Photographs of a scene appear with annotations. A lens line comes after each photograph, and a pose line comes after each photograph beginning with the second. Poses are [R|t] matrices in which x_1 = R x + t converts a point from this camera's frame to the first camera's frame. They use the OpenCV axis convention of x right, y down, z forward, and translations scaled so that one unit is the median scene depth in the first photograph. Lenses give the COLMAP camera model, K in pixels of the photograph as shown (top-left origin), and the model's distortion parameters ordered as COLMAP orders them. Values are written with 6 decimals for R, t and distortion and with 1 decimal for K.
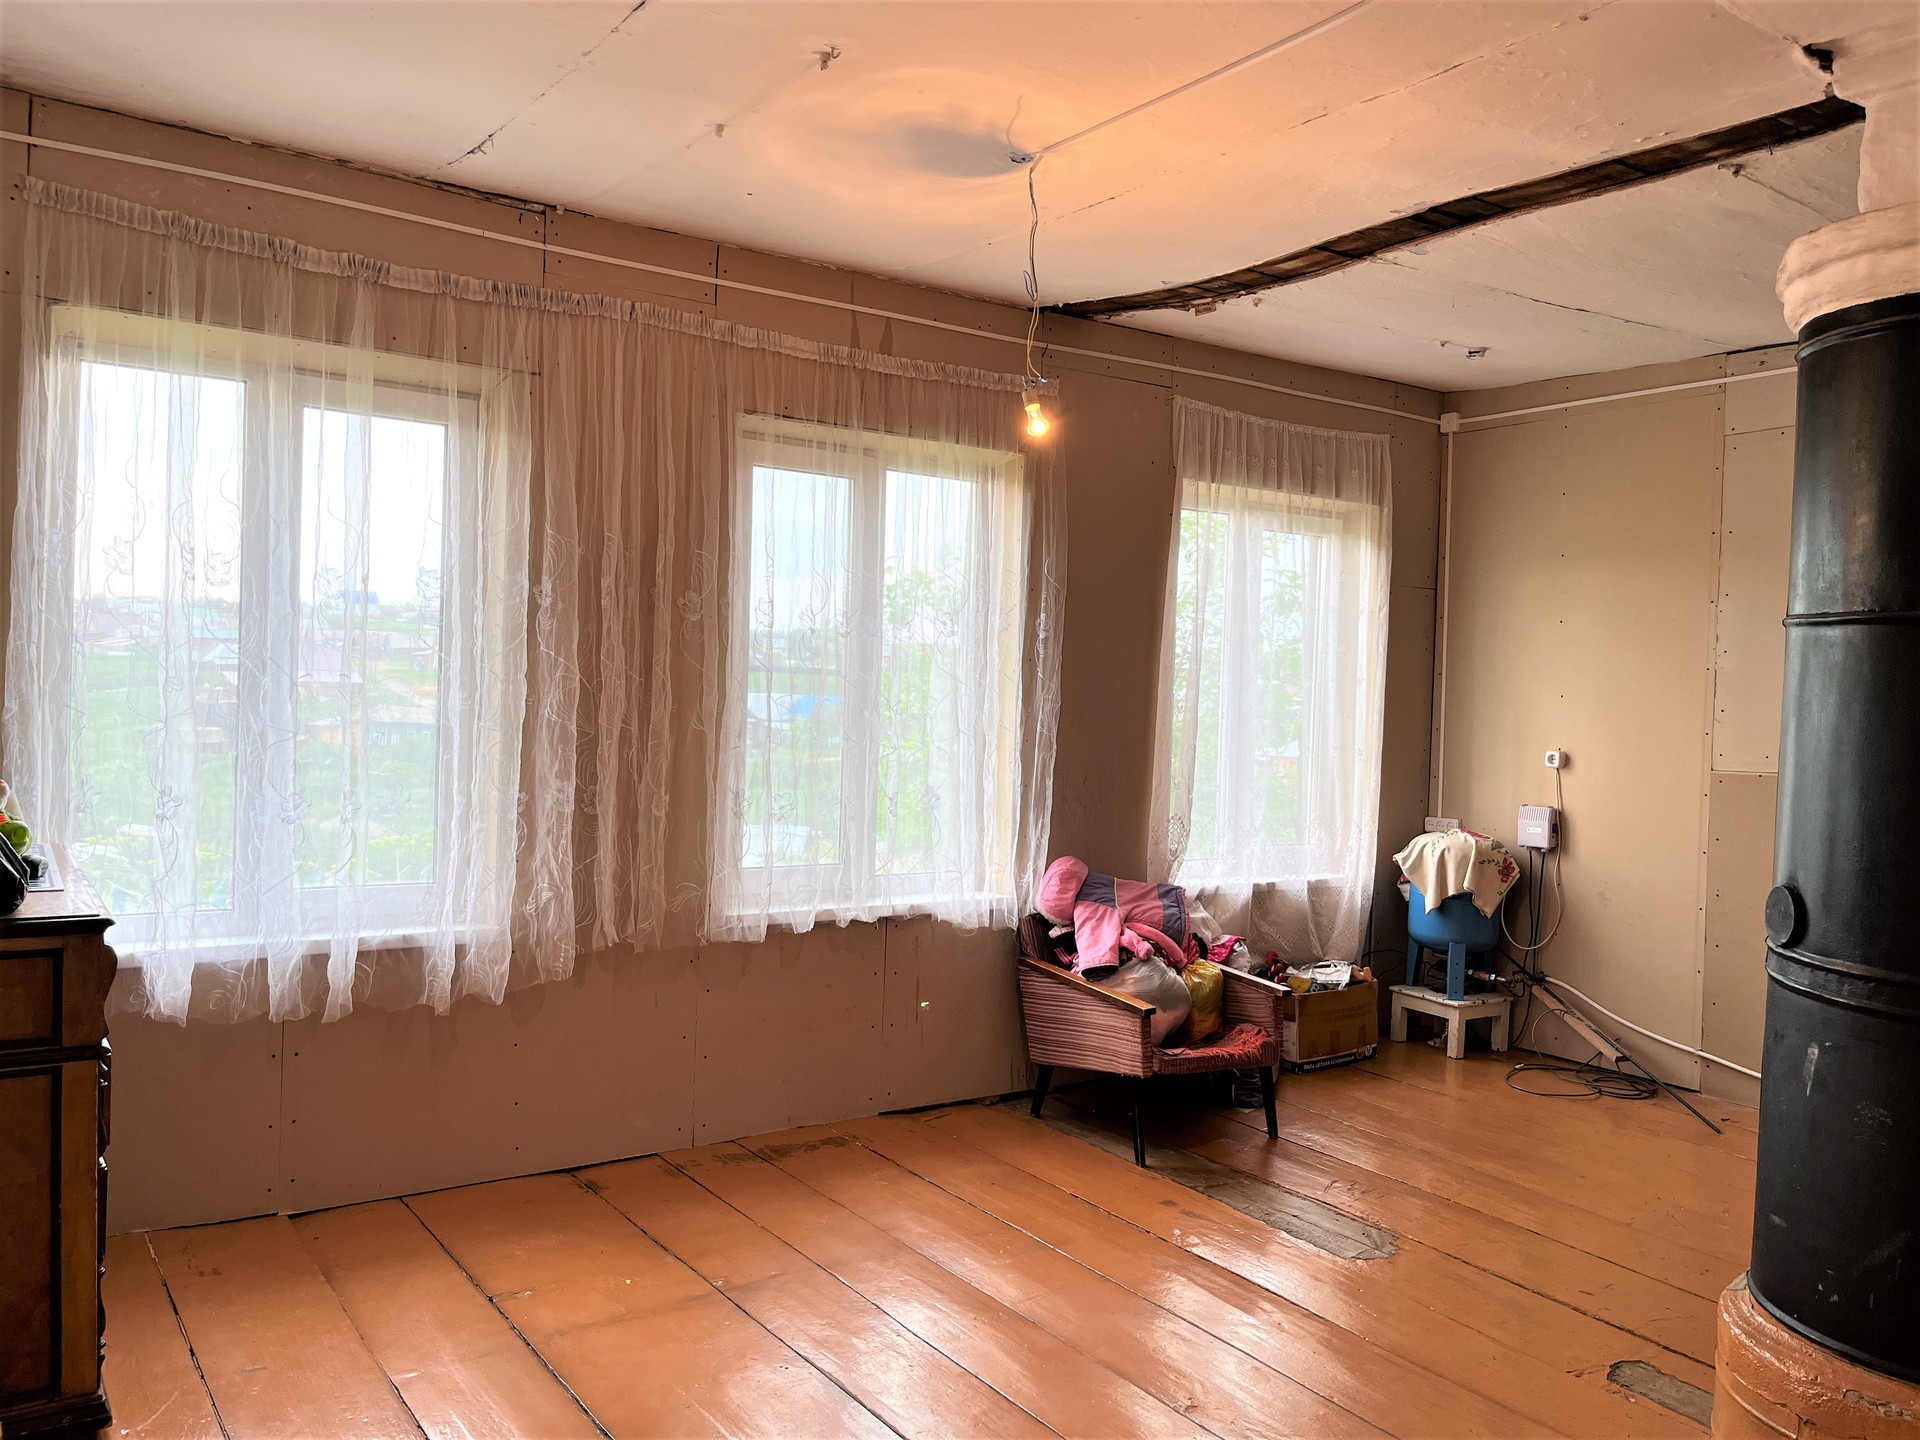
lens RADIAL K [[1501.8, 0, 1007.2], [0, 1501.8, 711.7], [0, 0, 1]] dist [0.053140, -0.064304]
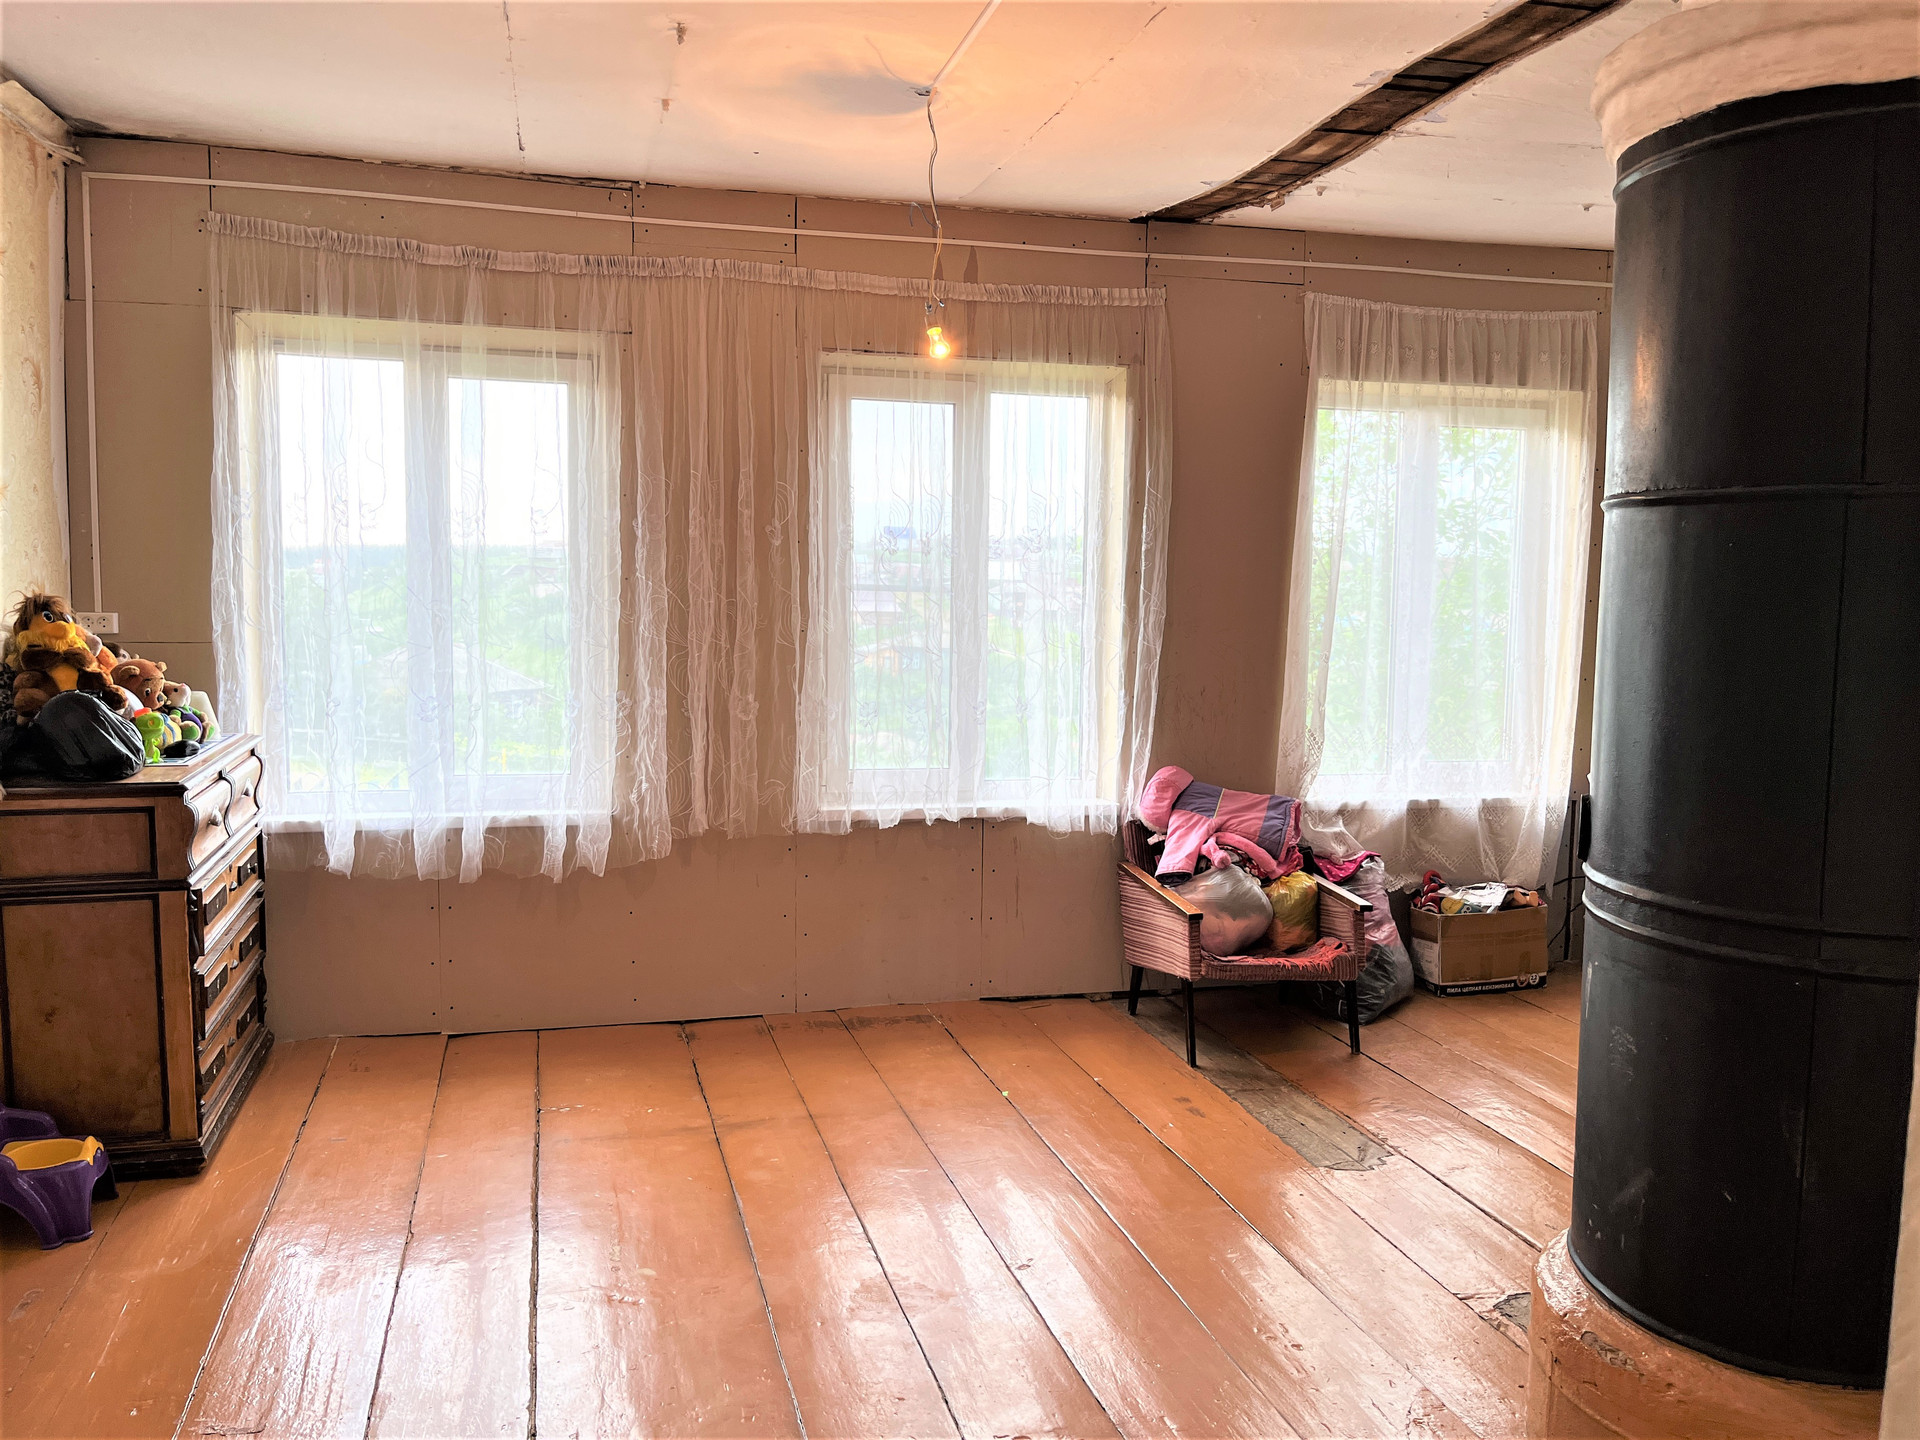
lens RADIAL K [[1501.8, 0, 966.0], [0, 1501.8, 720.9], [0, 0, 1]] dist [0.053140, -0.064304]
pose [[0.934854, 0.007795, -0.354946, 0.321213], [0.012849, 0.998361, 0.055767, 0.009071], [0.354799, -0.056695, 0.933222, 0.005795]]
